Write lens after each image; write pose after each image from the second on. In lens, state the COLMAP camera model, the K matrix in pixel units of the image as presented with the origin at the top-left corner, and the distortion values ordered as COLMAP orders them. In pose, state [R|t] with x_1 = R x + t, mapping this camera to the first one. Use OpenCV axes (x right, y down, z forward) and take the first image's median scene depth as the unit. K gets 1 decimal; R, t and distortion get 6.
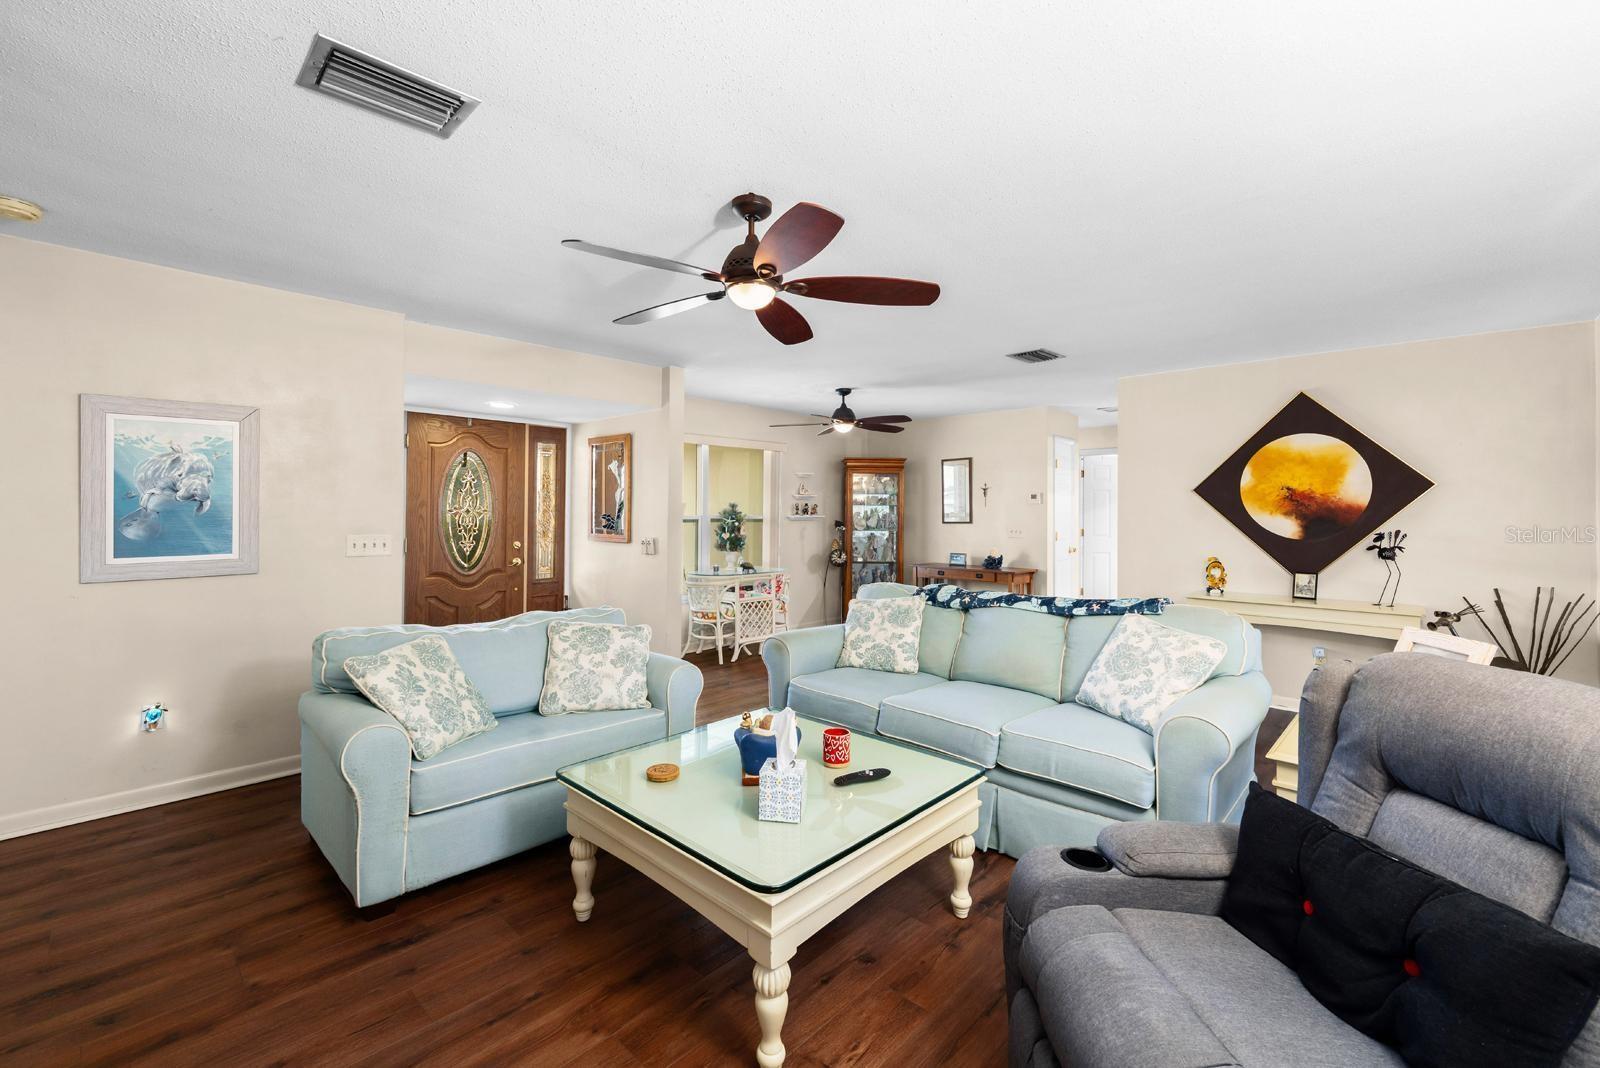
lens RADIAL K [[675.1, 0, 797.0], [0, 675.1, 520.4], [0, 0, 1]] dist [0.000168, 0.000065]
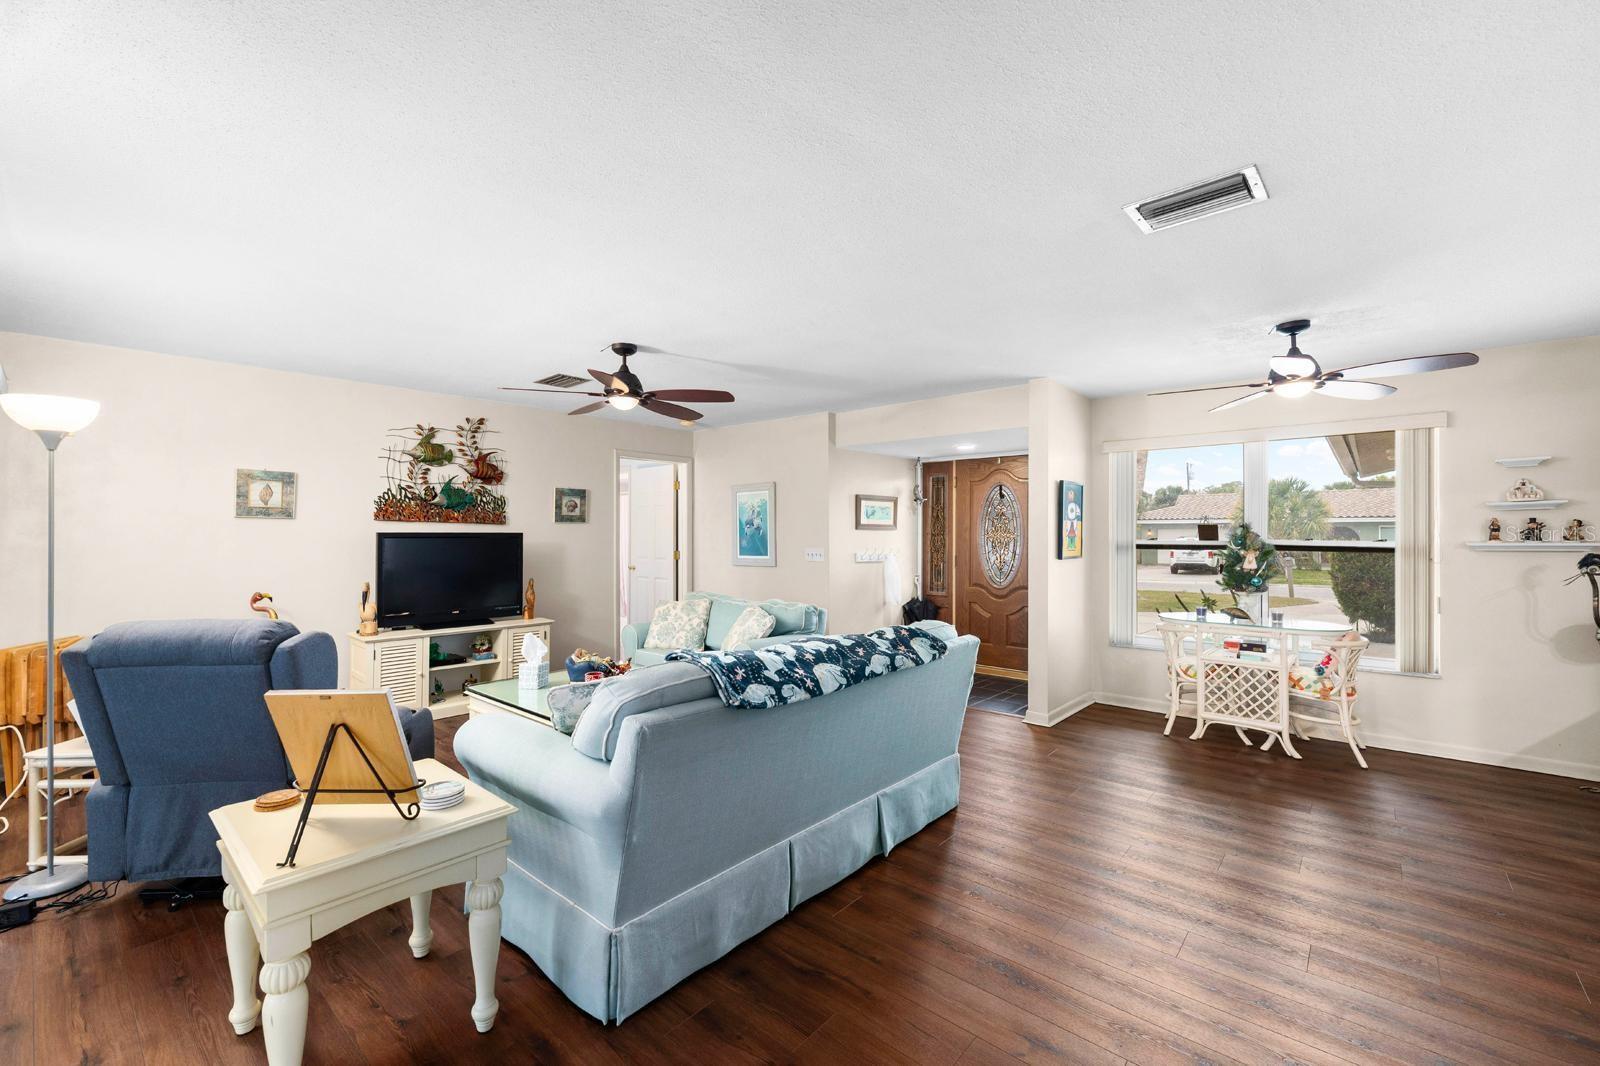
lens RADIAL K [[656.4, 0, 798.3], [0, 656.4, 532.5], [0, 0, 1]] dist [-0.000047, -0.000215]
pose [[0.042906, -0.006931, -0.999055, 0.797581], [-0.015482, 0.999851, -0.007601, -0.004493], [0.998959, 0.015793, 0.042792, 0.707096]]
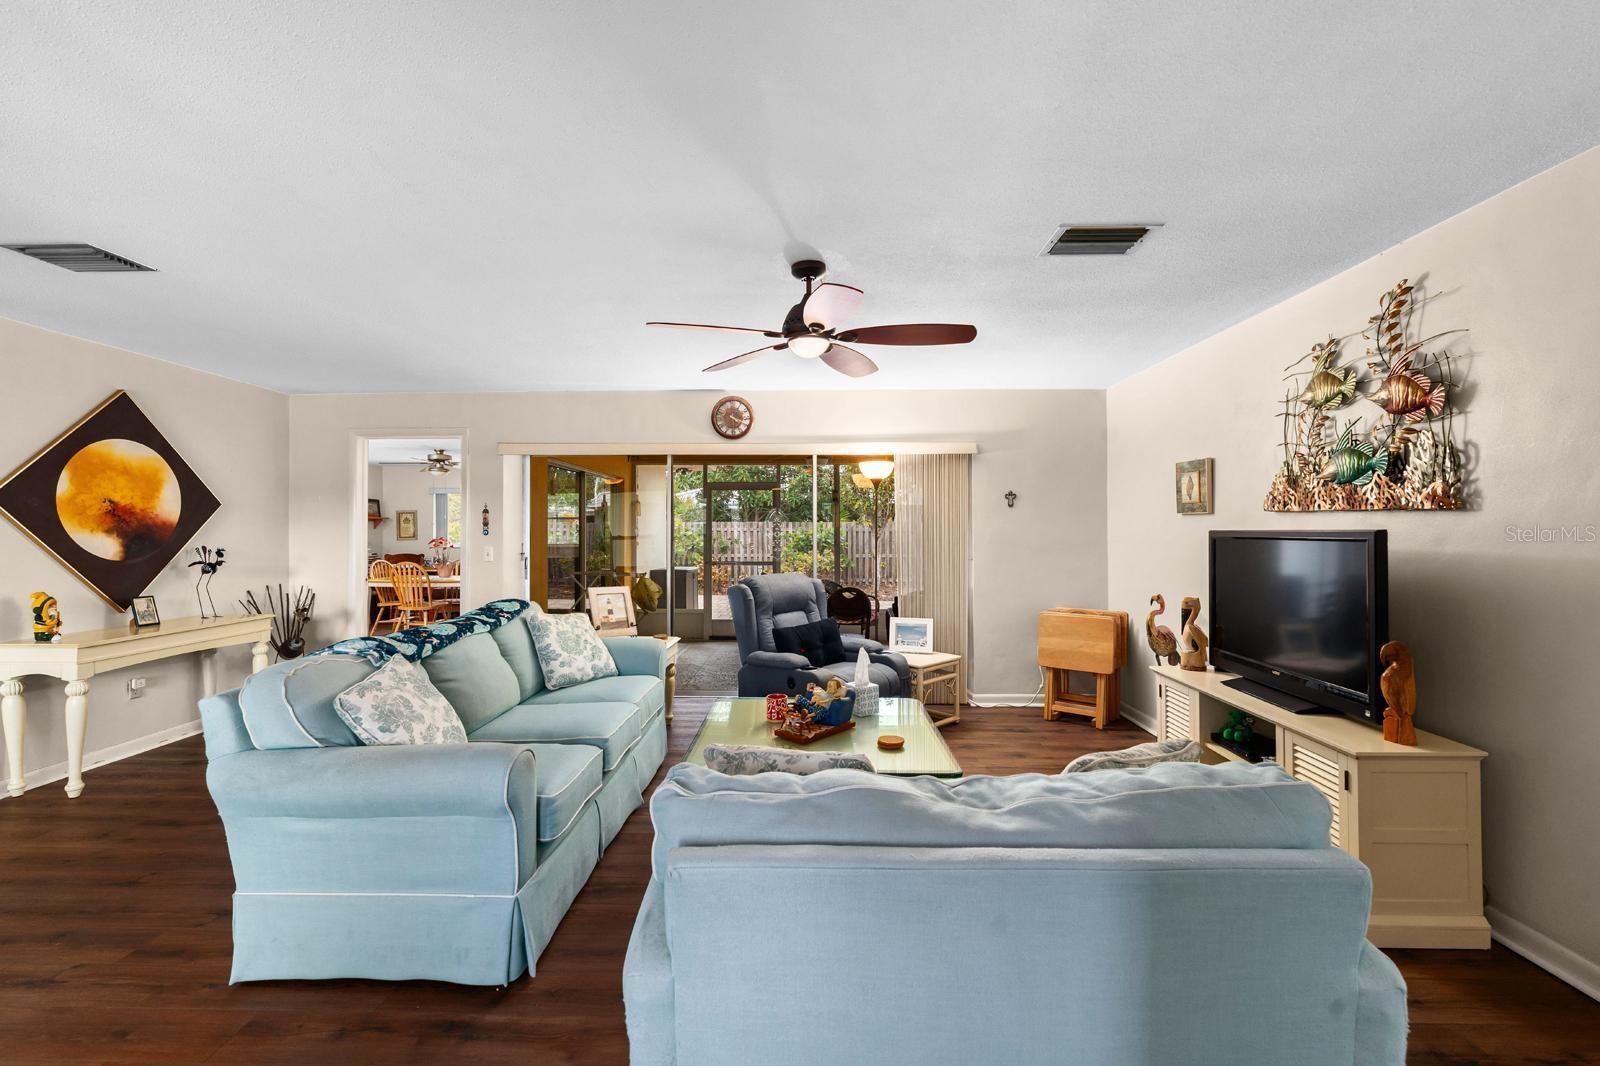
lens RADIAL K [[656.4, 0, 800.9], [0, 656.4, 528.8], [0, 0, 1]] dist [-0.000047, -0.000215]
pose [[-0.679599, -0.003579, 0.733575, -0.465257], [0.008279, 0.999887, 0.012547, -0.016255], [-0.733537, 0.014600, -0.679492, 0.930504]]
